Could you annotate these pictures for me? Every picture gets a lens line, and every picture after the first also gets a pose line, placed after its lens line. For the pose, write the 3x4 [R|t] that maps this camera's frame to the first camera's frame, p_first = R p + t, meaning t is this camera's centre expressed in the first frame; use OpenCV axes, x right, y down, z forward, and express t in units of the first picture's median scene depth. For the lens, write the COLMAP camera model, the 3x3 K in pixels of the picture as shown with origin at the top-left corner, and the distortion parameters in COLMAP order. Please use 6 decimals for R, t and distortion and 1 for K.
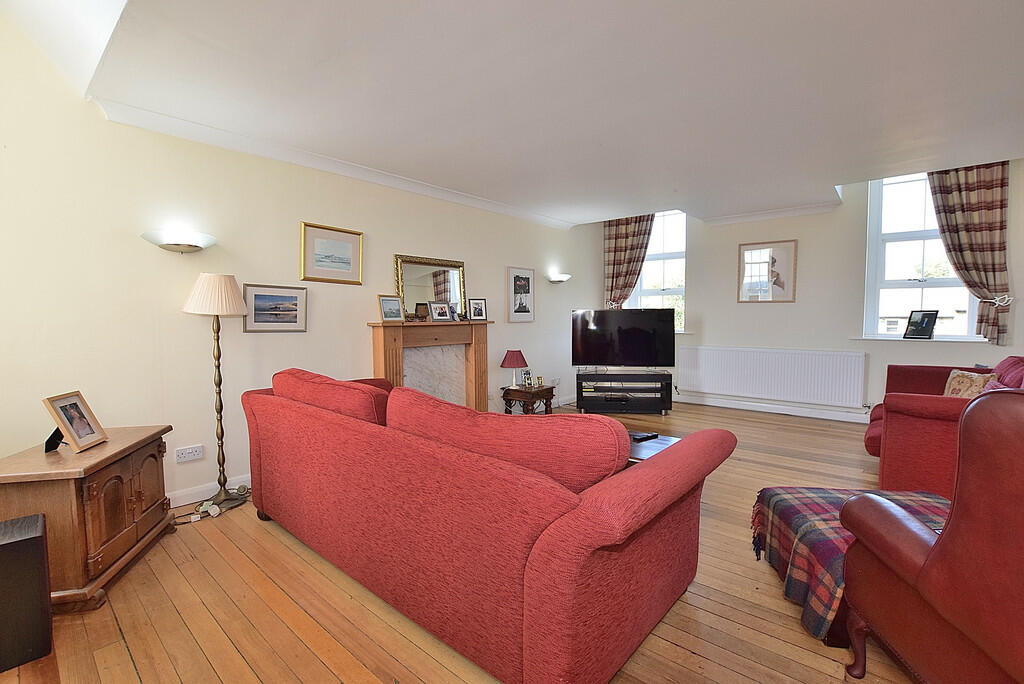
lens RADIAL K [[461.6, 0, 507.3], [0, 461.6, 344.6], [0, 0, 1]] dist [-0.027469, -0.000324]
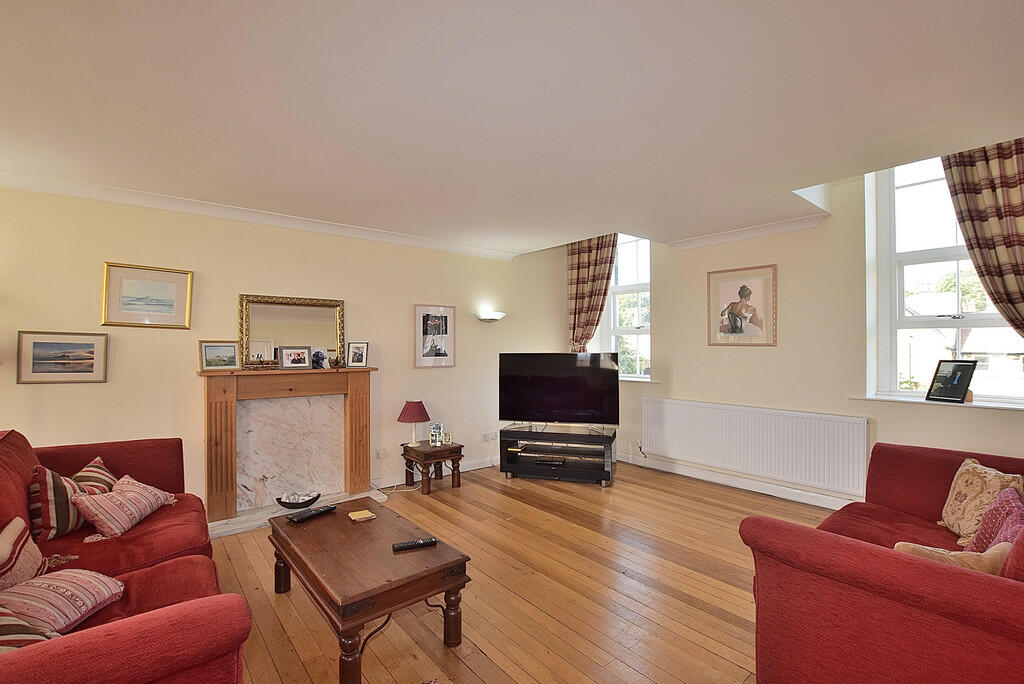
lens RADIAL K [[461.6, 0, 516.2], [0, 461.6, 341.6], [0, 0, 1]] dist [-0.027469, -0.000324]
pose [[0.984246, 0.004804, -0.176739, 0.374434], [-0.017517, 0.997362, -0.070438, -0.043577], [0.175934, 0.072424, 0.981734, 0.196266]]
